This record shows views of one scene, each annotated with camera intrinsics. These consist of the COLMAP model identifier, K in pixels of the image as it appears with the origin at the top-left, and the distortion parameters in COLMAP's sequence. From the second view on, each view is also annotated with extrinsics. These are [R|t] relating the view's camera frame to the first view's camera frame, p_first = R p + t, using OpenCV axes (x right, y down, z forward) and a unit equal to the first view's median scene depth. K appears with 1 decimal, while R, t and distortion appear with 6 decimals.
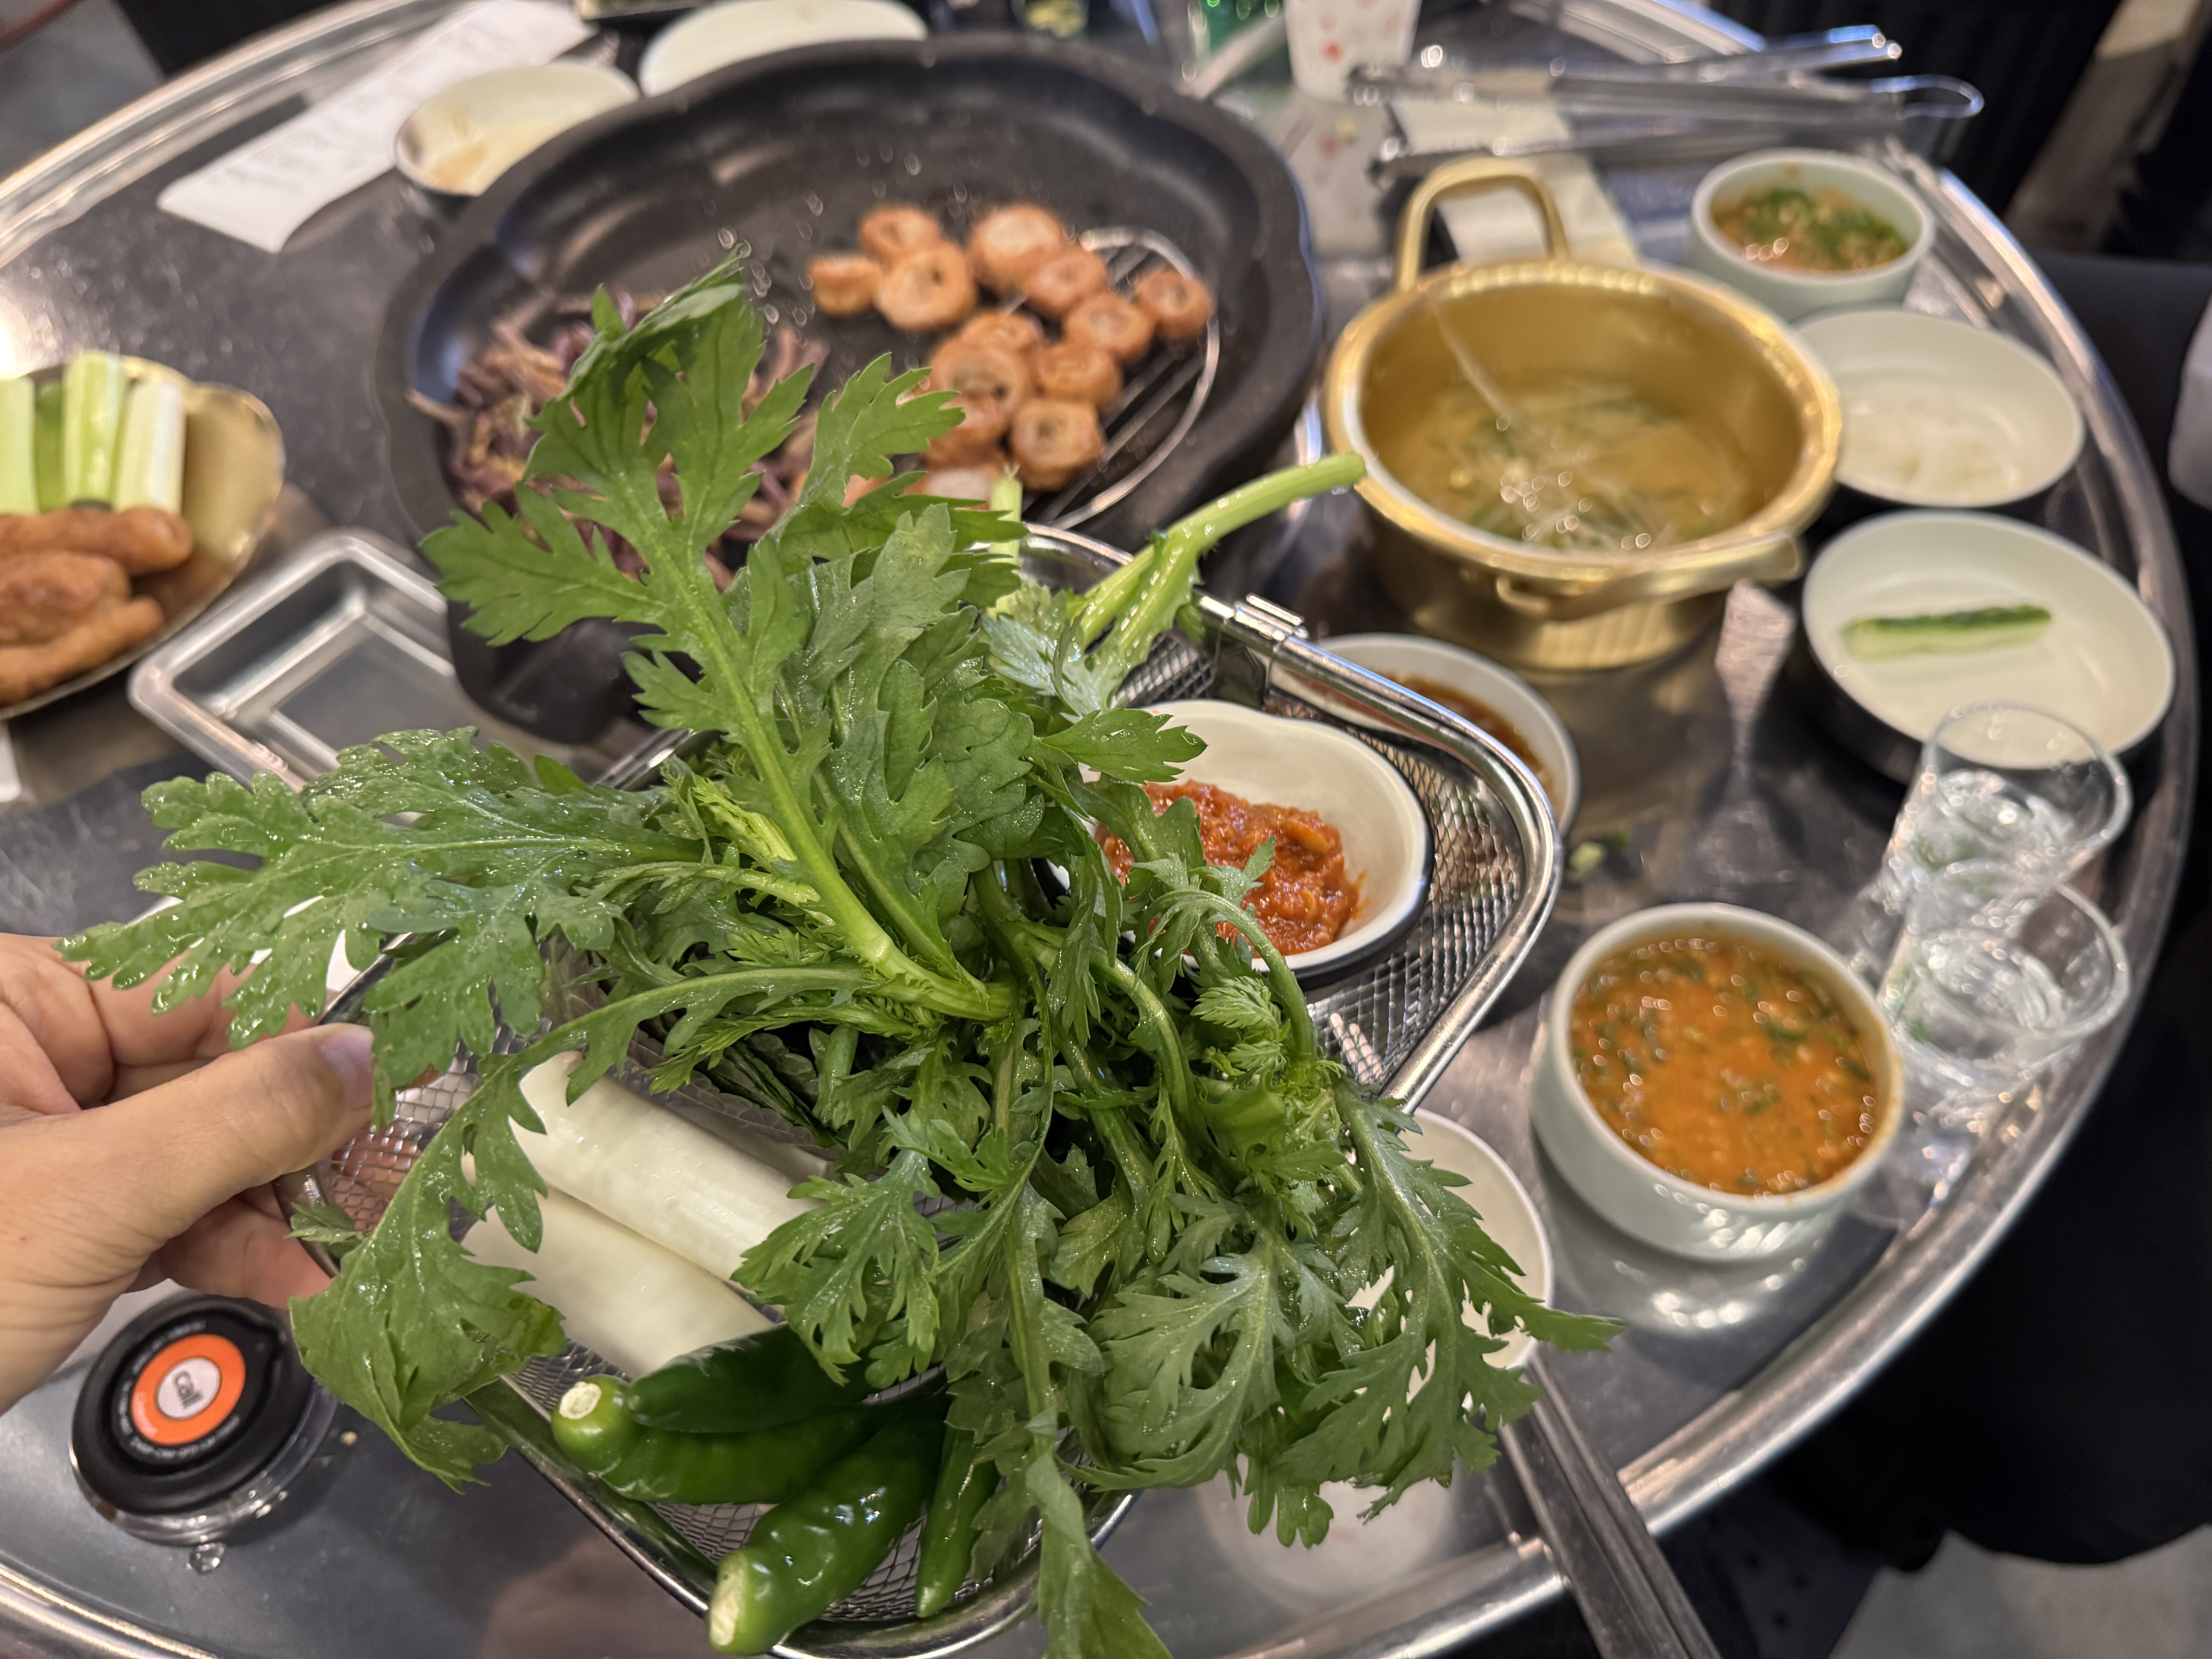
lens RADIAL K [[1596.7, 0, 1106.0], [0, 1596.7, 829.5], [0, 0, 1]] dist [-0.001801, -0.226621]
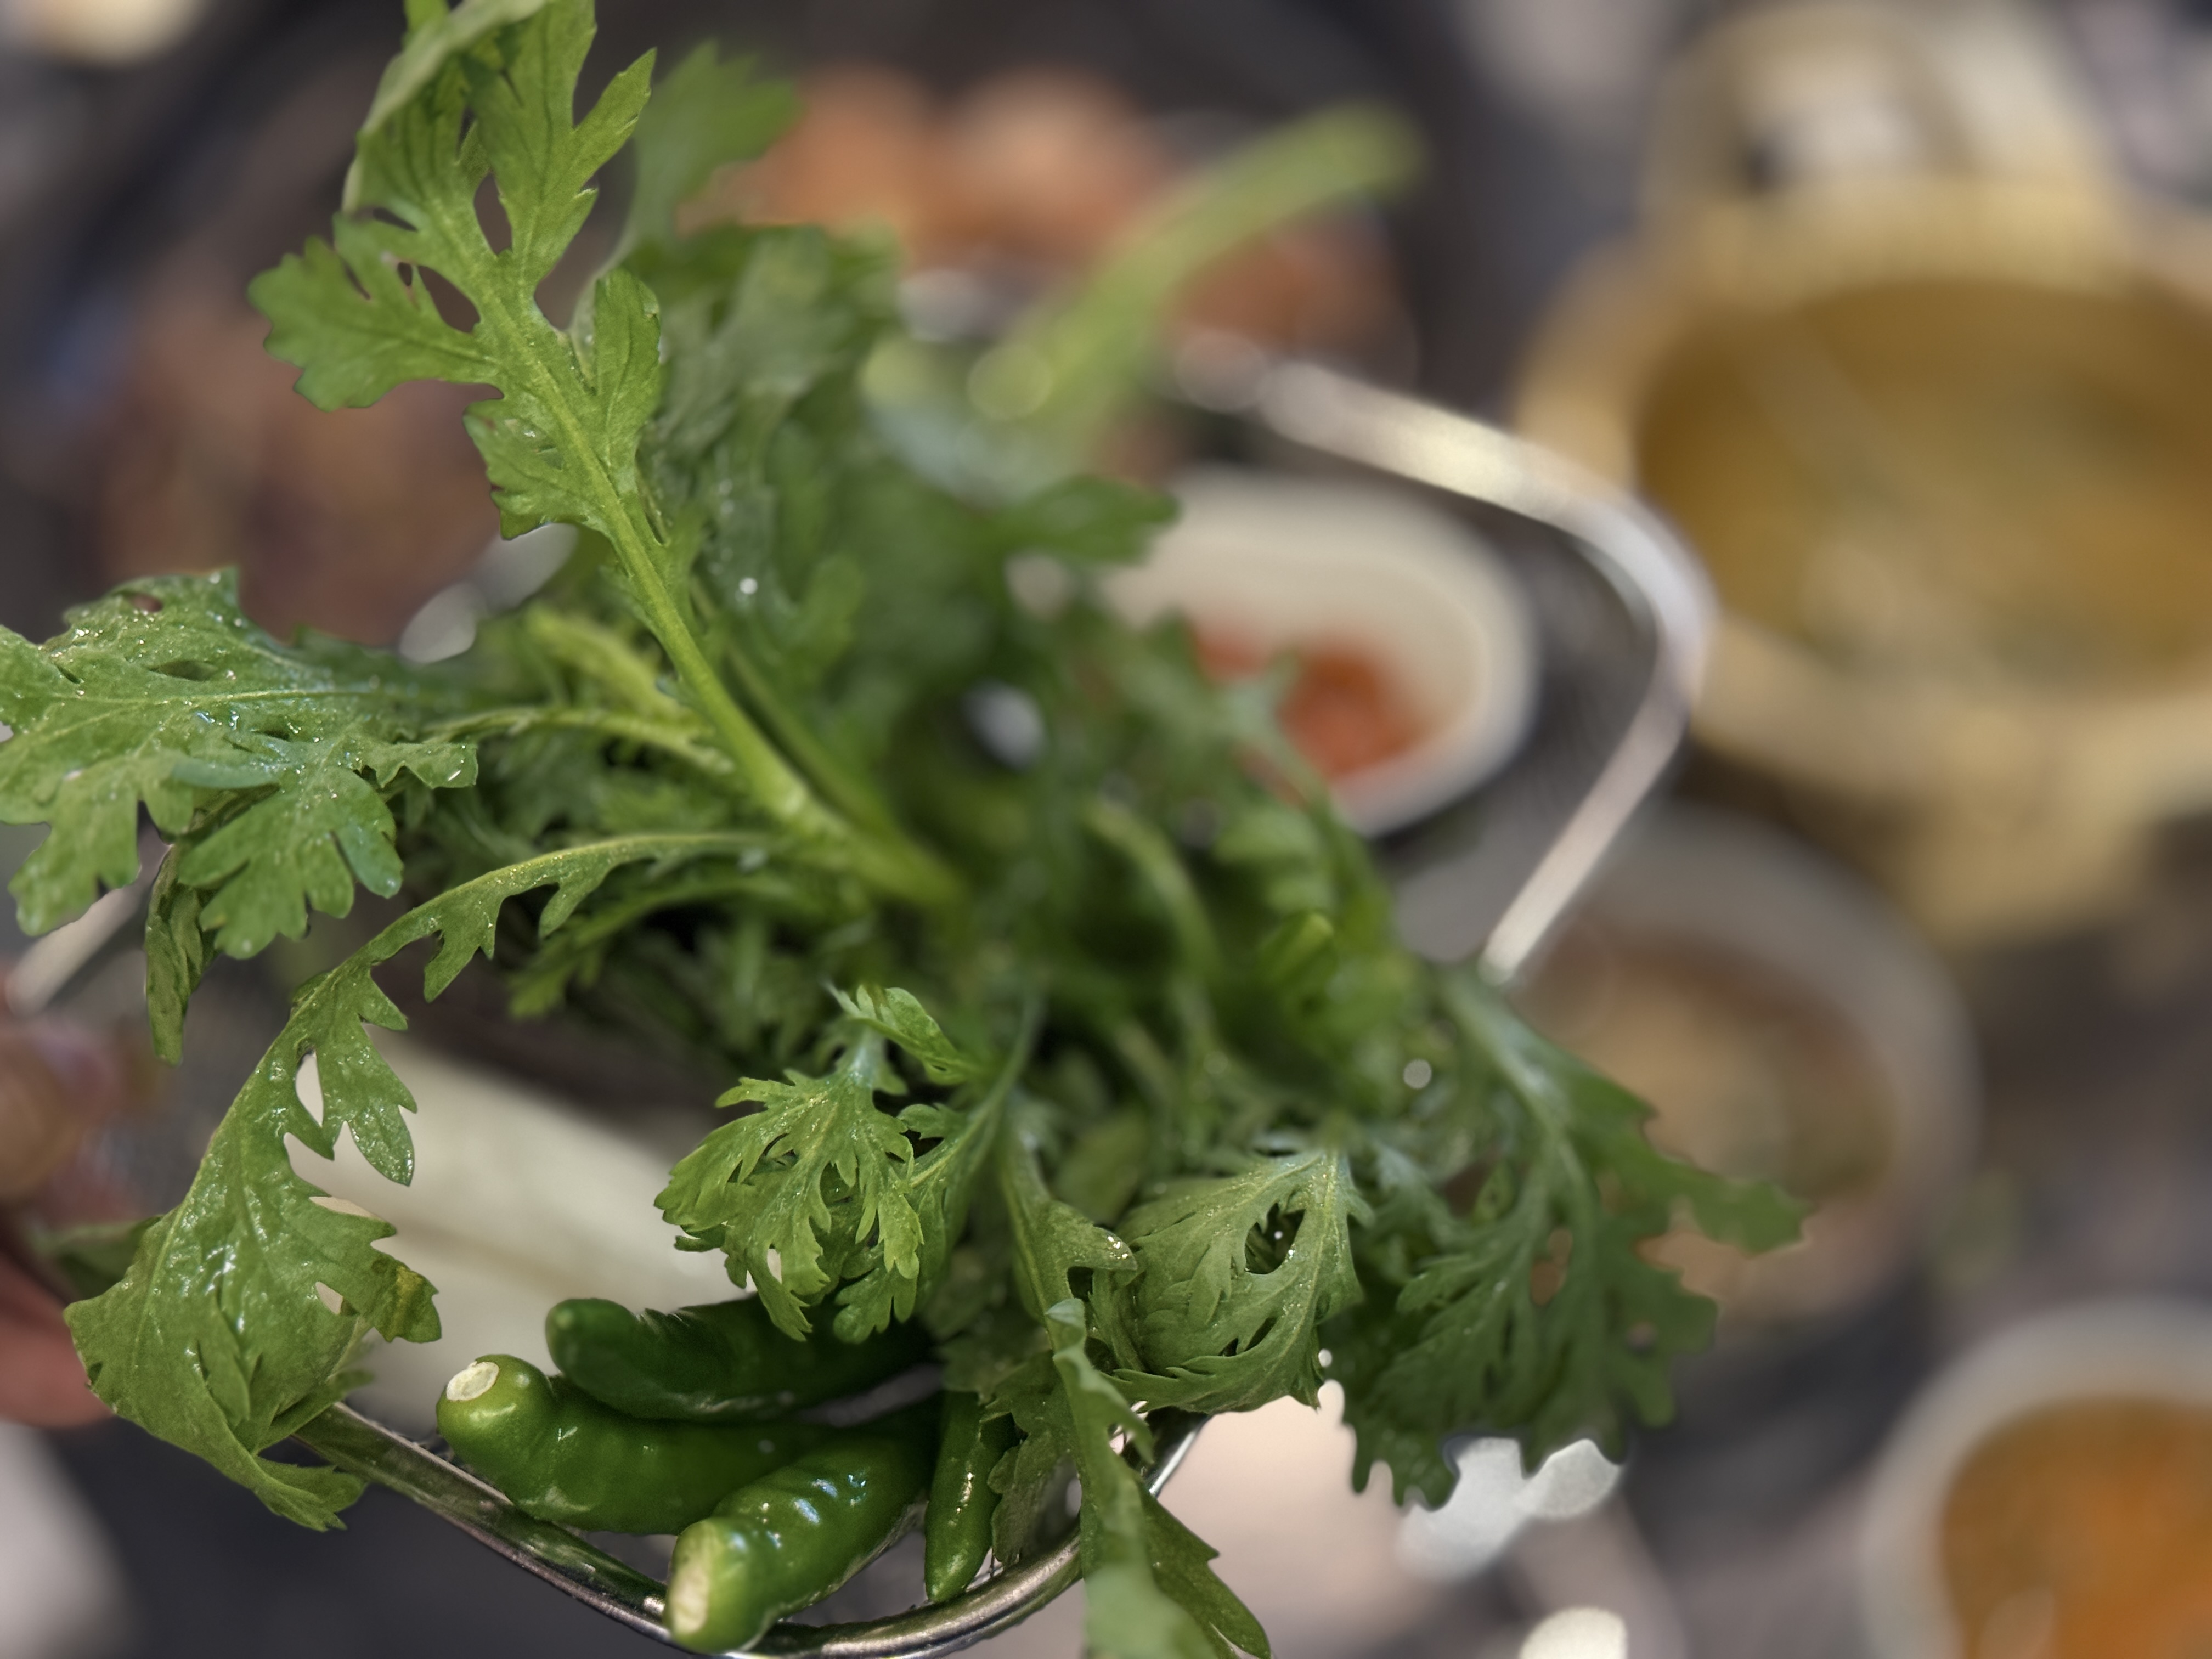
lens RADIAL K [[3074.6, 0, 1106.0], [0, 3074.6, 829.5], [0, 0, 1]] dist [0.013087, 0.030563]
pose [[0.994755, -0.101242, 0.014562, -0.016165], [0.101656, 0.994328, -0.031259, 0.162235], [-0.011314, 0.032576, 0.999405, -0.512890]]
